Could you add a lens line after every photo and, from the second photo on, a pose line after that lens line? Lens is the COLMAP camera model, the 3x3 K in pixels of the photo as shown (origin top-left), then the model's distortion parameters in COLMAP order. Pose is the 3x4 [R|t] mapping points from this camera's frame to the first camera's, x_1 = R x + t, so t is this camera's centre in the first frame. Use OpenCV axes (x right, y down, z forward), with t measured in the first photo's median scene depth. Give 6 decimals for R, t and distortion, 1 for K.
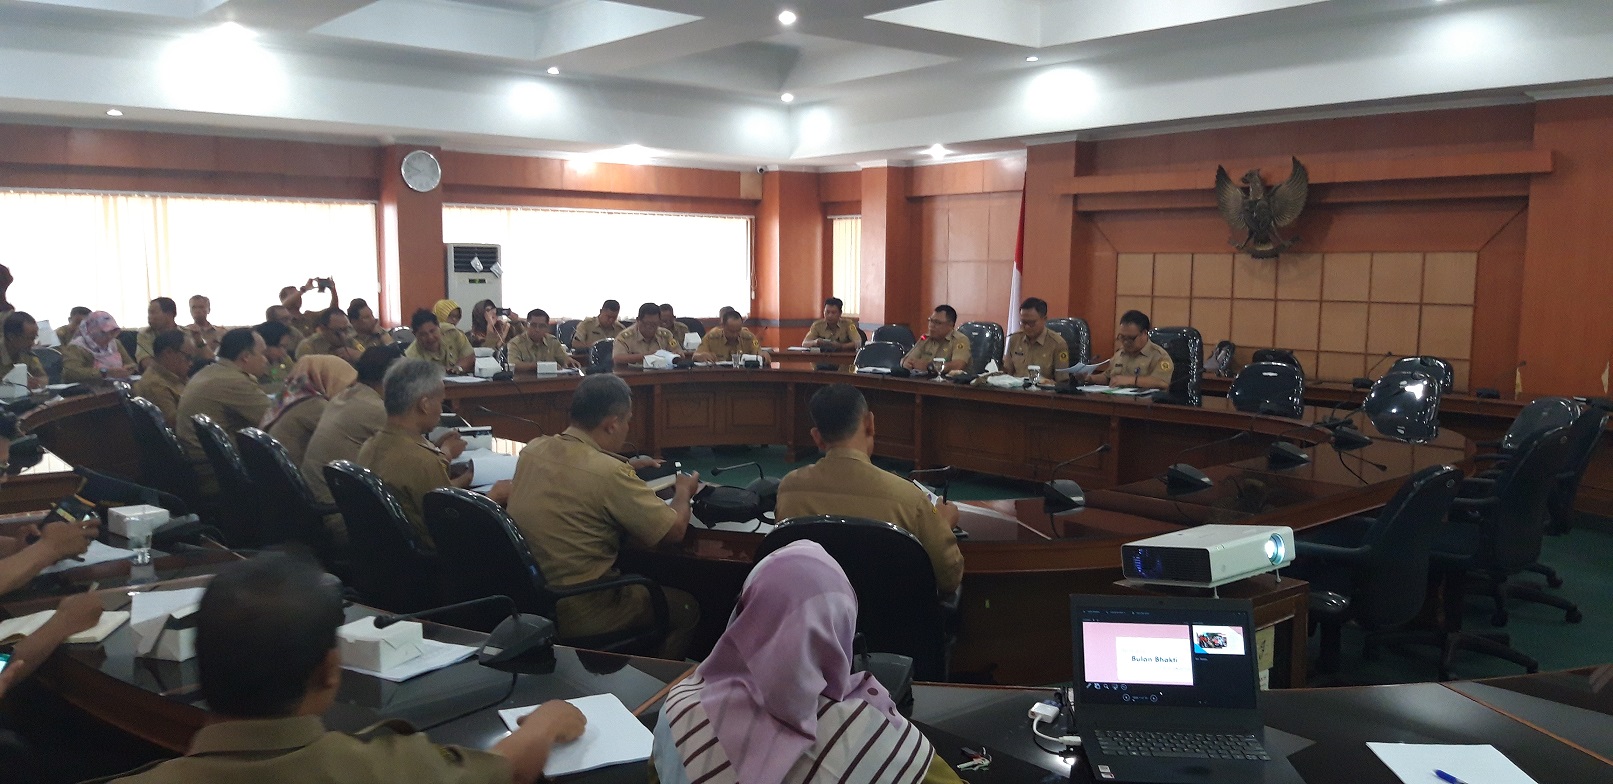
lens RADIAL K [[1247.1, 0, 805.0], [0, 1247.1, 391.8], [0, 0, 1]] dist [0.001551, 0.000224]
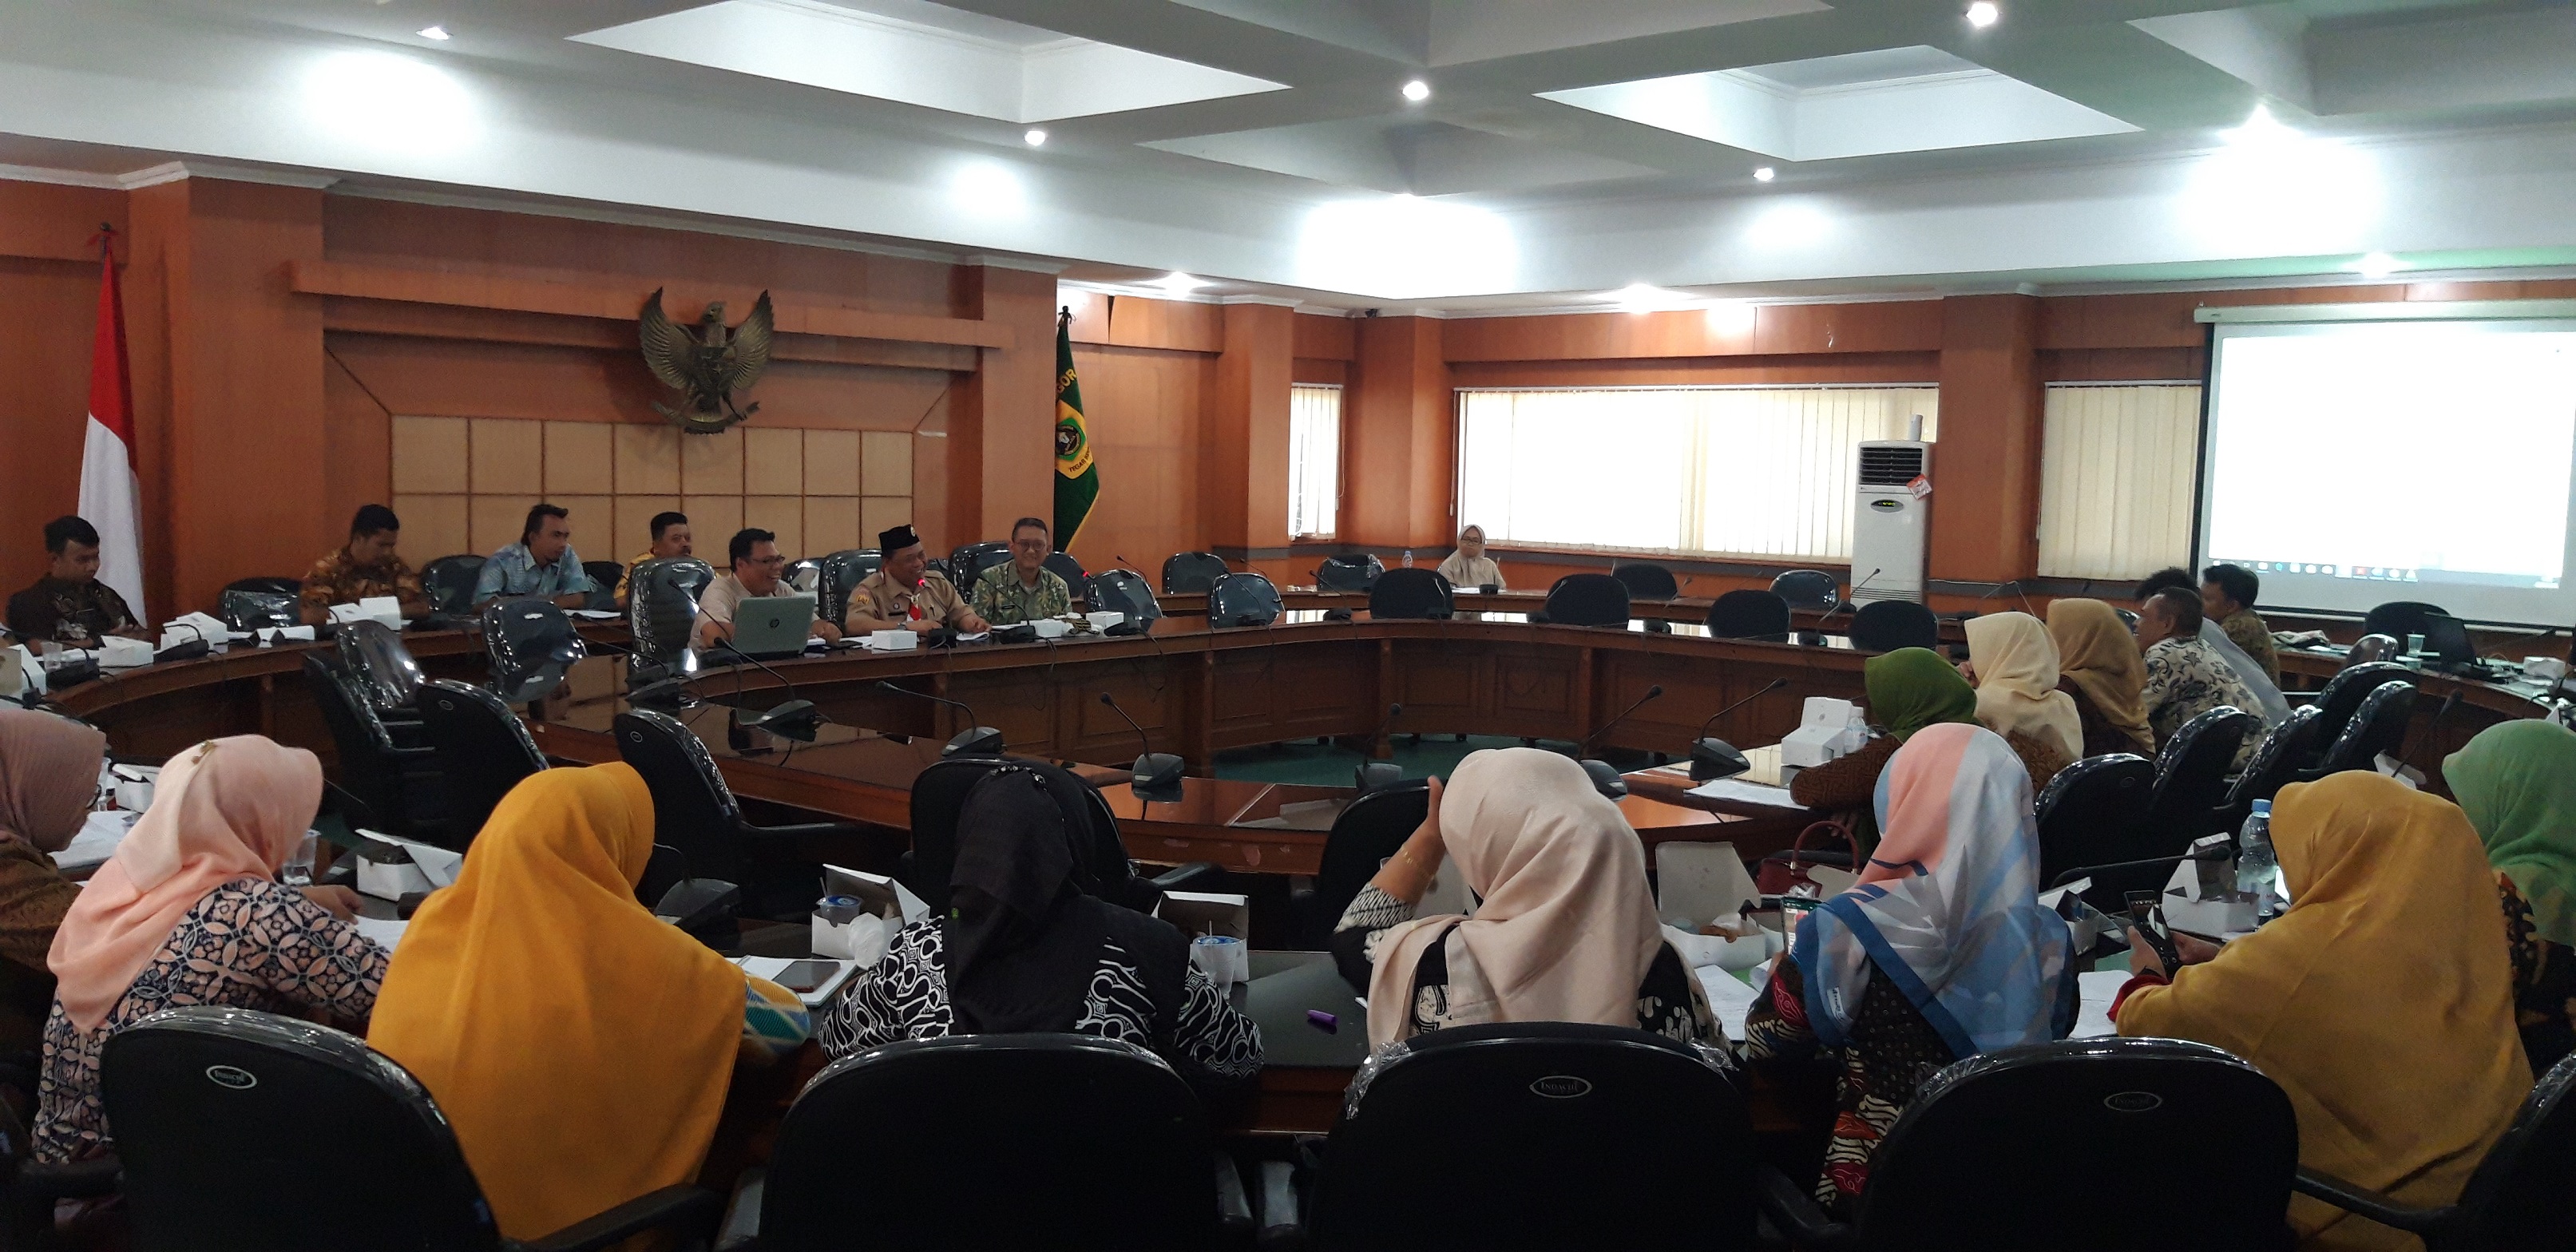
lens RADIAL K [[1991.7, 0, 1286.1], [0, 1991.7, 629.2], [0, 0, 1]] dist [0.001551, 0.000224]
pose [[-0.167236, -0.092420, 0.981576, -0.734113], [0.076775, 0.991353, 0.106421, -0.091489], [-0.982923, 0.093158, -0.158694, 0.860539]]
